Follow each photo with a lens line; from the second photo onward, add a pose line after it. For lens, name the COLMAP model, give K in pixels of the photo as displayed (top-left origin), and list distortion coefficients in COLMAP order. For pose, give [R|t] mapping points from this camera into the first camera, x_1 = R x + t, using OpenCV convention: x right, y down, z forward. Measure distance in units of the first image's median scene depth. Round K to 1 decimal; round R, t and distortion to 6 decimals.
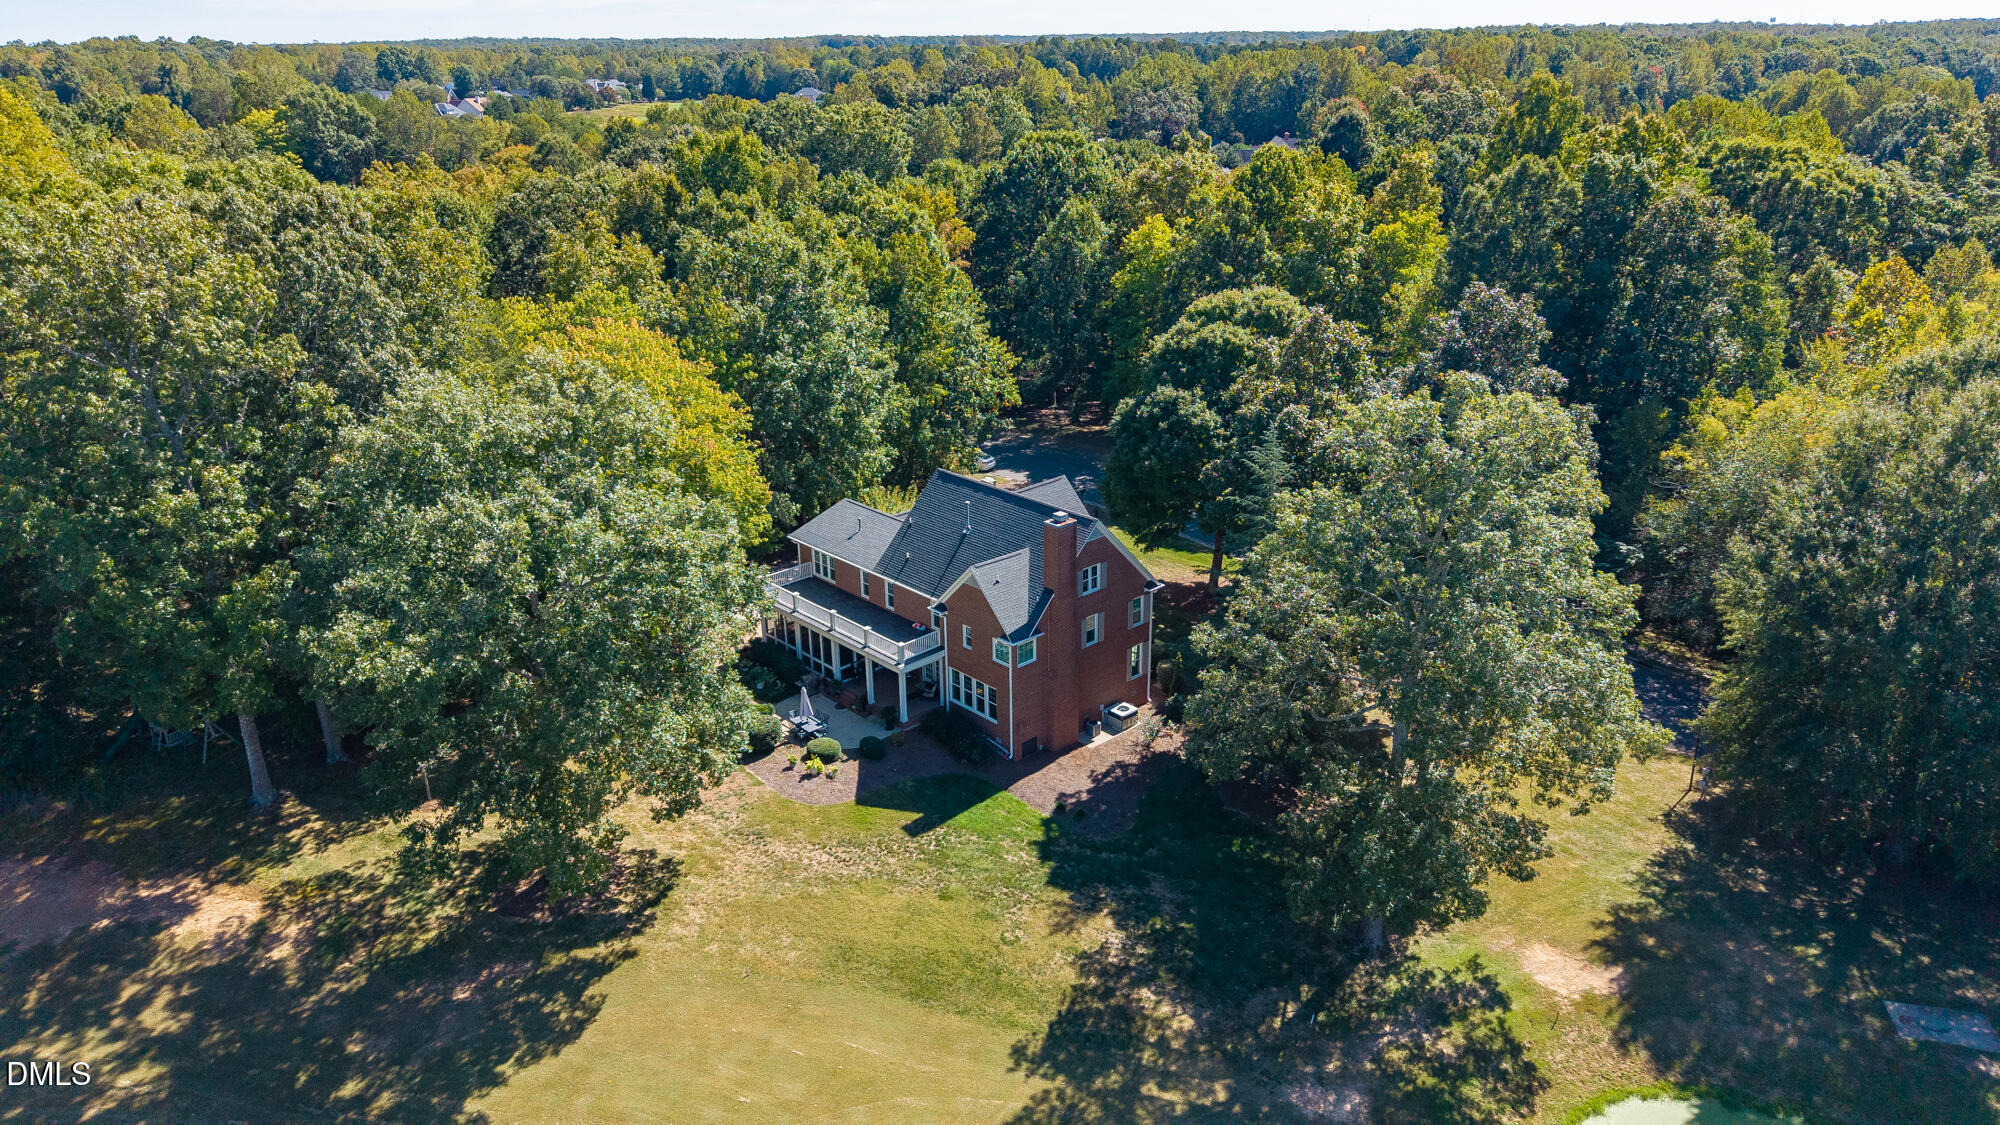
lens RADIAL K [[1343.2, 0, 1003.6], [0, 1343.2, 551.7], [0, 0, 1]] dist [0.020065, -0.020011]
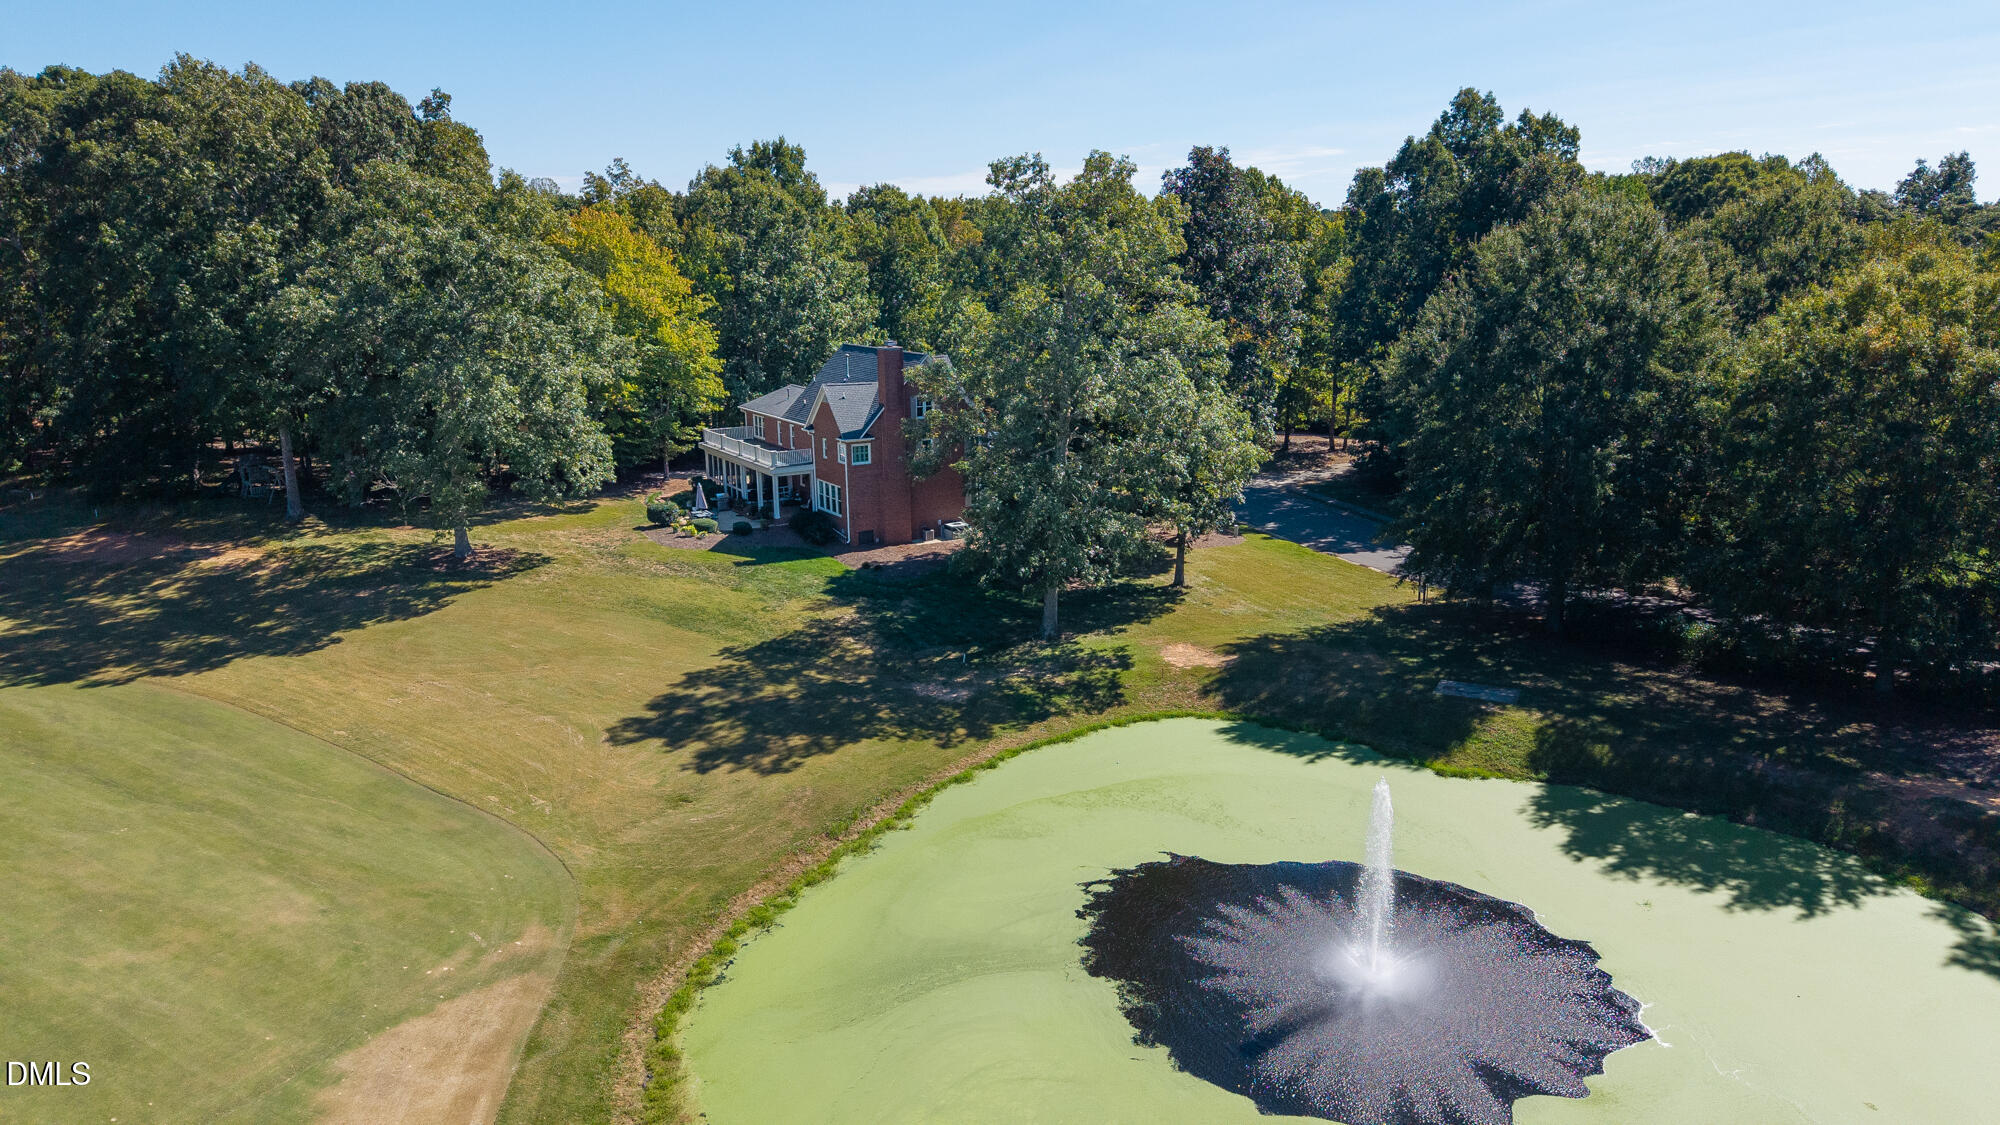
lens RADIAL K [[1343.2, 0, 1005.2], [0, 1343.2, 567.3], [0, 0, 1]] dist [0.020065, -0.020011]
pose [[0.980488, 0.051032, -0.189839, 0.389969], [-0.074556, 0.990101, -0.118915, 0.316923], [0.181891, 0.130748, 0.974587, -0.183450]]
